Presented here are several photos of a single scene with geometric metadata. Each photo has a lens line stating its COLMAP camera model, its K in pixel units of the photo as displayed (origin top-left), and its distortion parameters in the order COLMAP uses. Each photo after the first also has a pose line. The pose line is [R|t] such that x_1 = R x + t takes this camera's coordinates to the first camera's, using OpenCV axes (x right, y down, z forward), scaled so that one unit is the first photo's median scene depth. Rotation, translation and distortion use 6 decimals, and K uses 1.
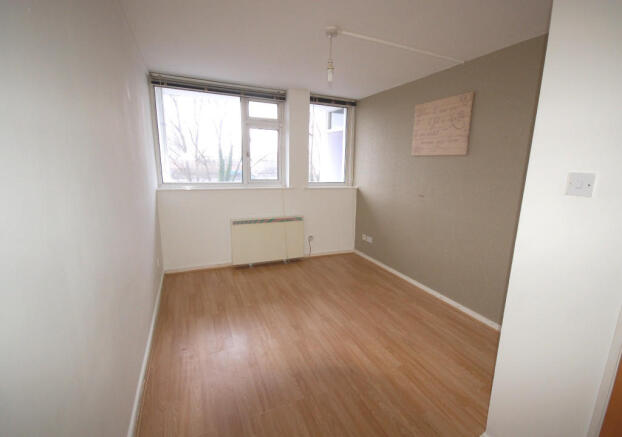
lens RADIAL K [[280.5, 0, 311.0], [0, 280.5, 218.5], [0, 0, 1]] dist [-0.000291, -0.000017]
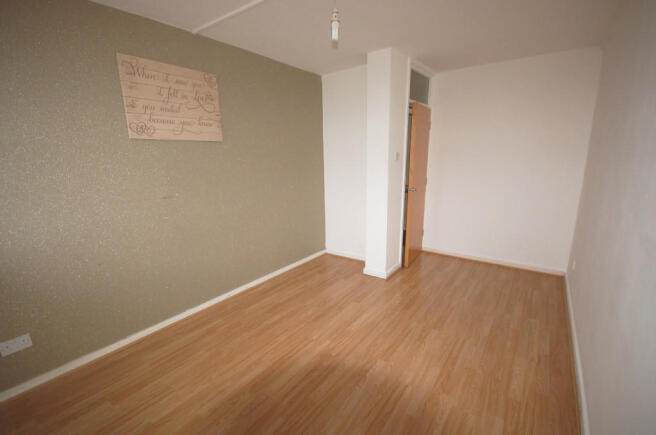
lens RADIAL K [[297.1, 0, 328.4], [0, 297.1, 223.0], [0, 0, 1]] dist [-0.001303, -0.000162]
pose [[-0.511430, -0.202559, 0.835110, -0.519311], [0.176480, 0.926348, 0.332767, -0.228259], [-0.841008, 0.317567, -0.438015, 1.159511]]
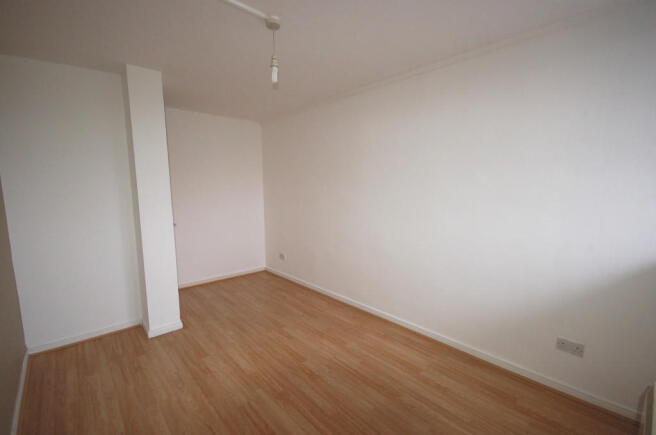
lens RADIAL K [[297.1, 0, 328.4], [0, 297.1, 223.0], [0, 0, 1]] dist [-0.001303, -0.000162]
pose [[-0.938394, 0.030587, -0.344210, 0.175937], [-0.080669, 0.949165, 0.304266, -0.282934], [0.336019, 0.313288, -0.888224, 1.485039]]
